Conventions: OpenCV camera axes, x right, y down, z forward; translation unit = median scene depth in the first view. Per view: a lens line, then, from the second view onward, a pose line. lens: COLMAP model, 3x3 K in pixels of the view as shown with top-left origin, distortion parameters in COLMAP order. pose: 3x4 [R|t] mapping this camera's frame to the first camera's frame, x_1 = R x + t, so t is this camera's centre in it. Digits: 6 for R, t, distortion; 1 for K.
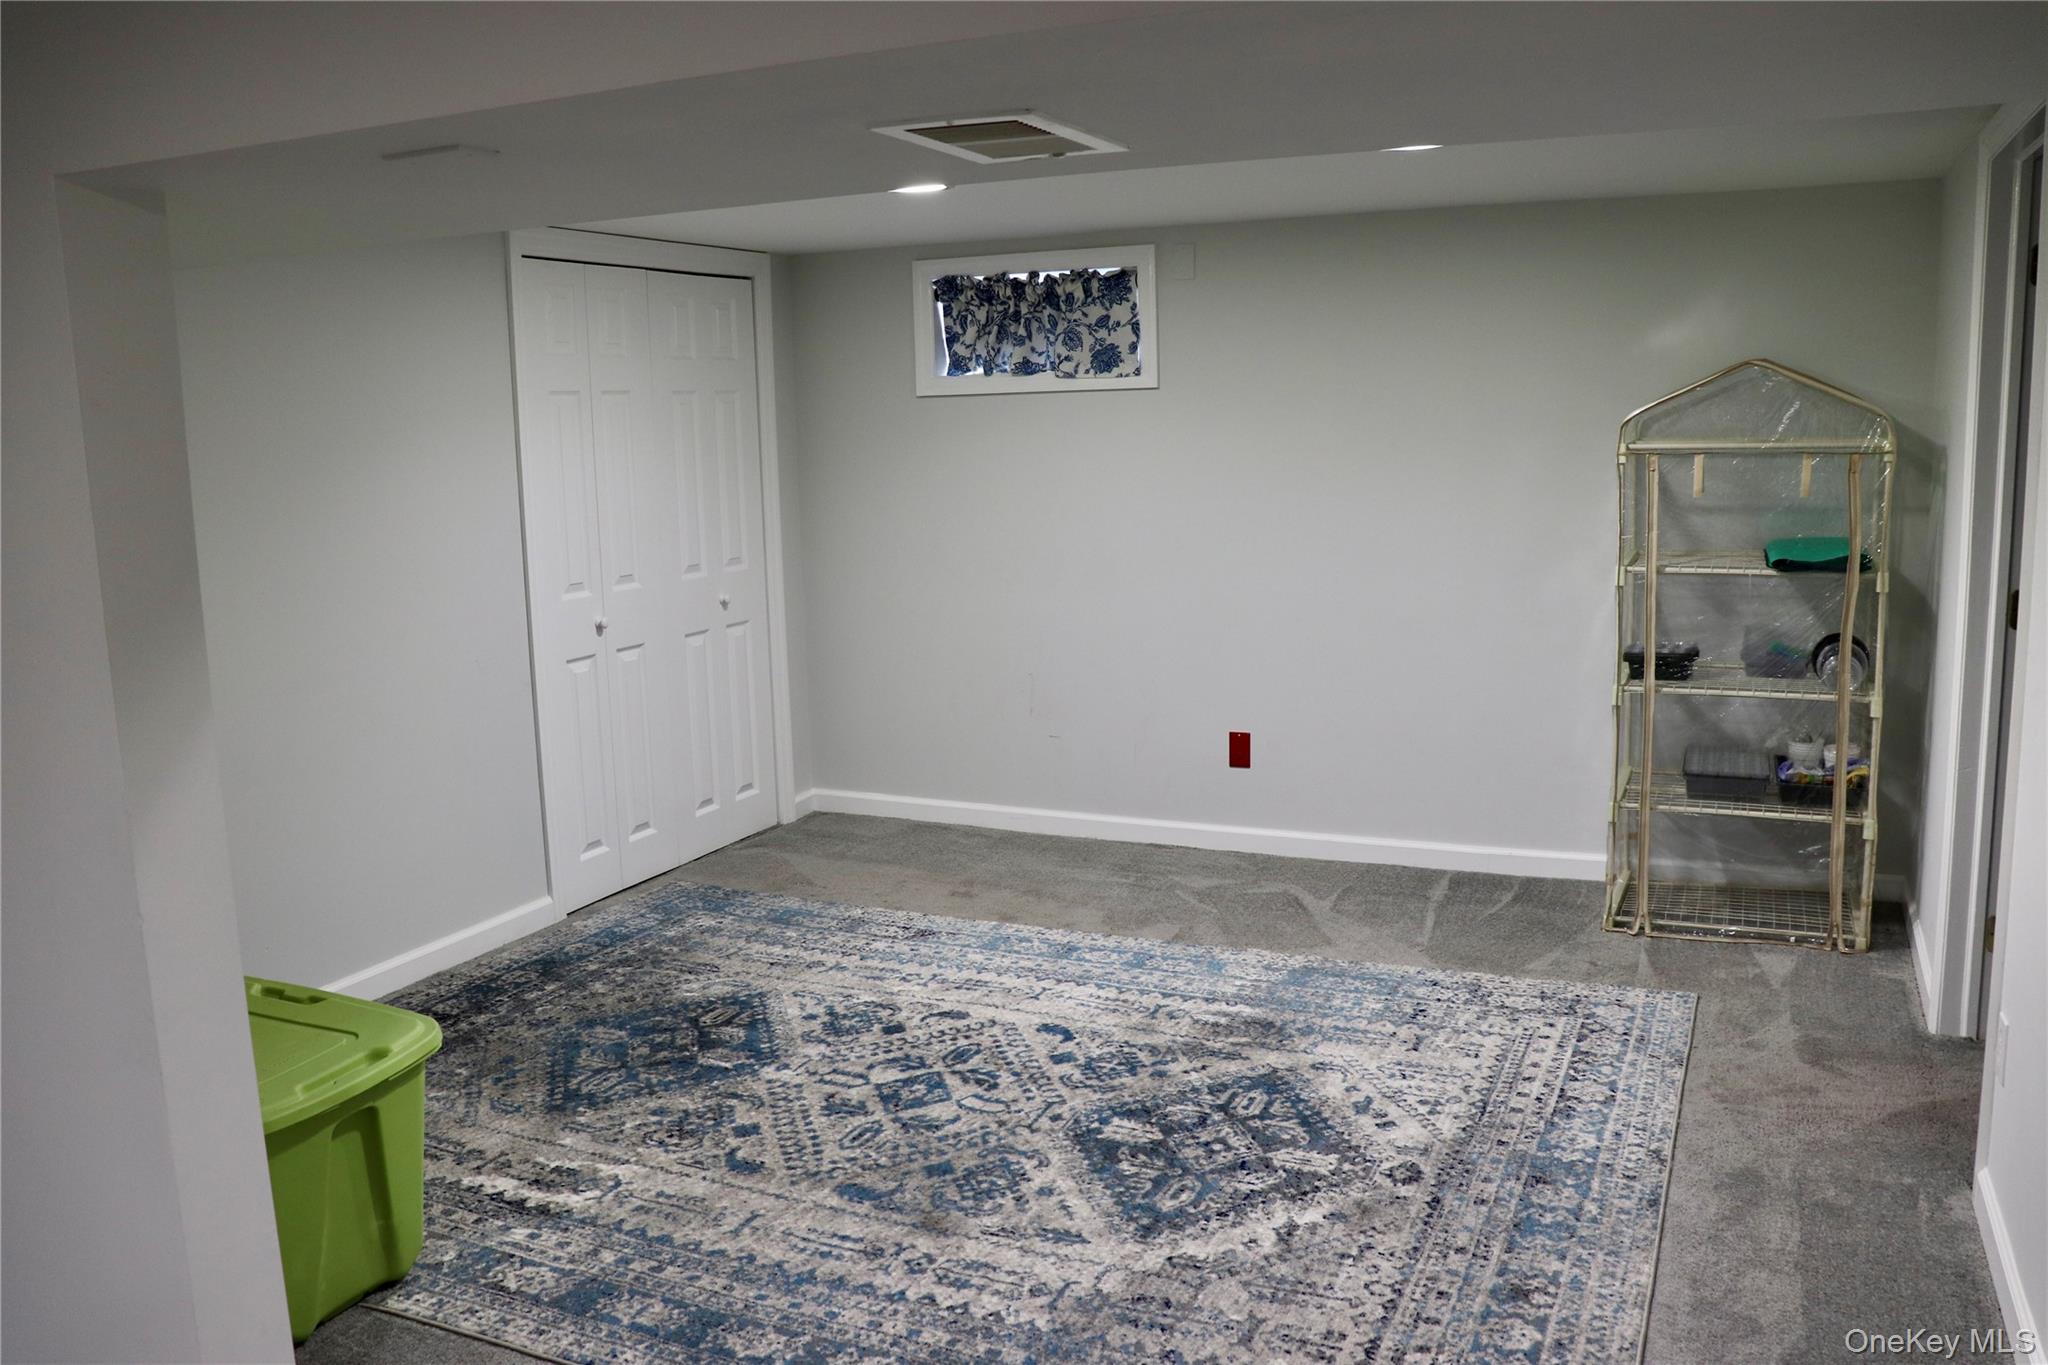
lens RADIAL K [[1681.3, 0, 1024.0], [0, 1681.3, 682.5], [0, 0, 1]] dist [-0.161389, 0.135068]
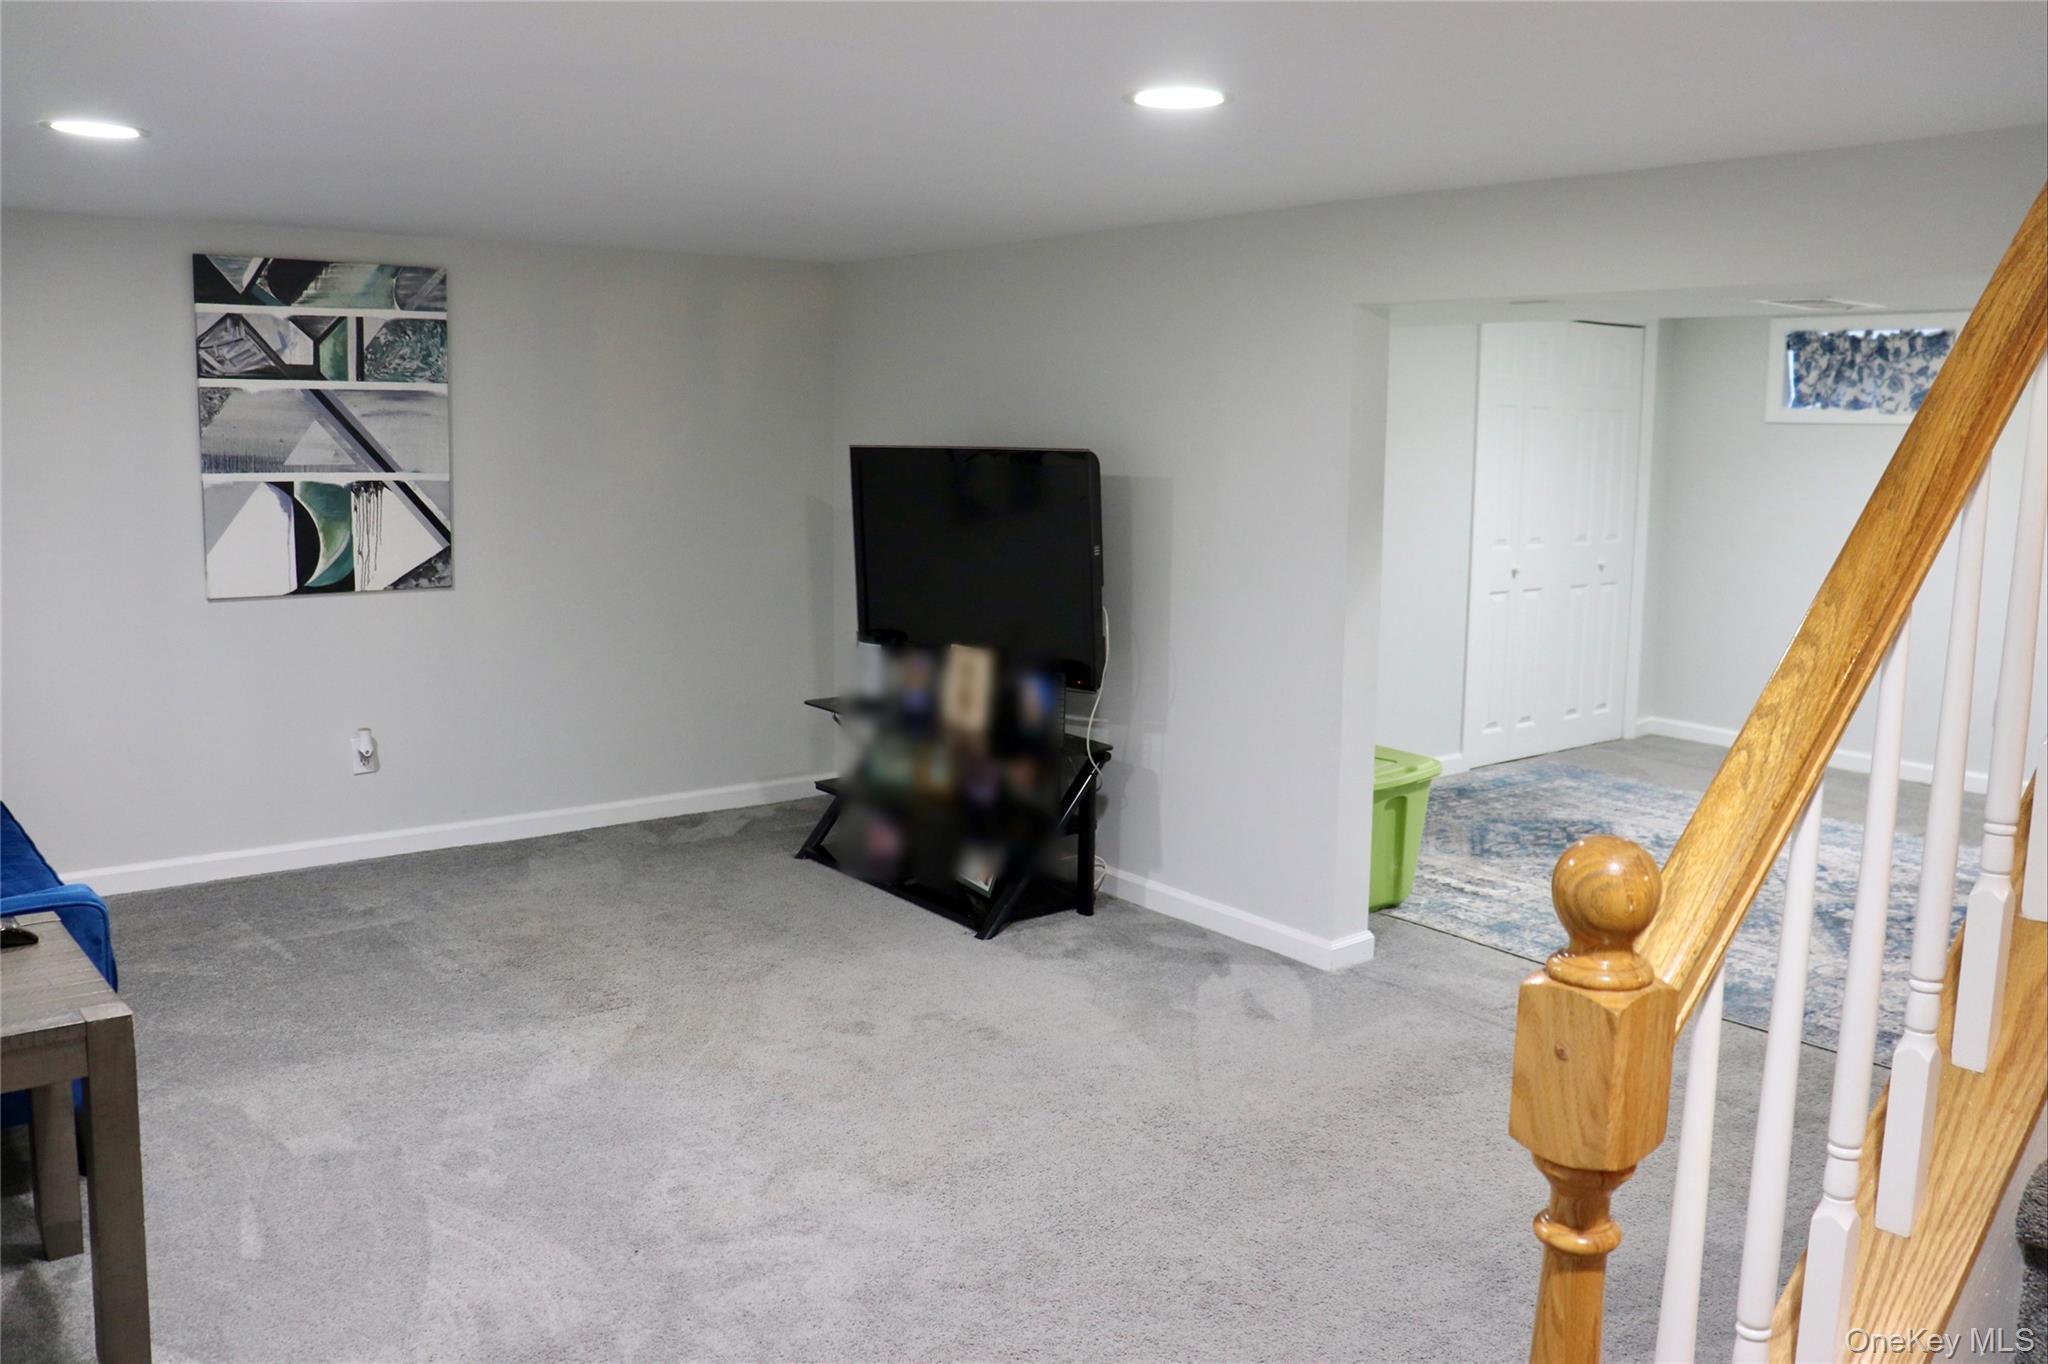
lens RADIAL K [[1681.3, 0, 1024.0], [0, 1681.3, 682.0], [0, 0, 1]] dist [-0.161389, 0.135068]
pose [[0.883071, 0.106618, -0.456967, 0.031101], [-0.106887, 0.993948, 0.025348, 0.066757], [0.456904, 0.026460, 0.889123, -0.433080]]
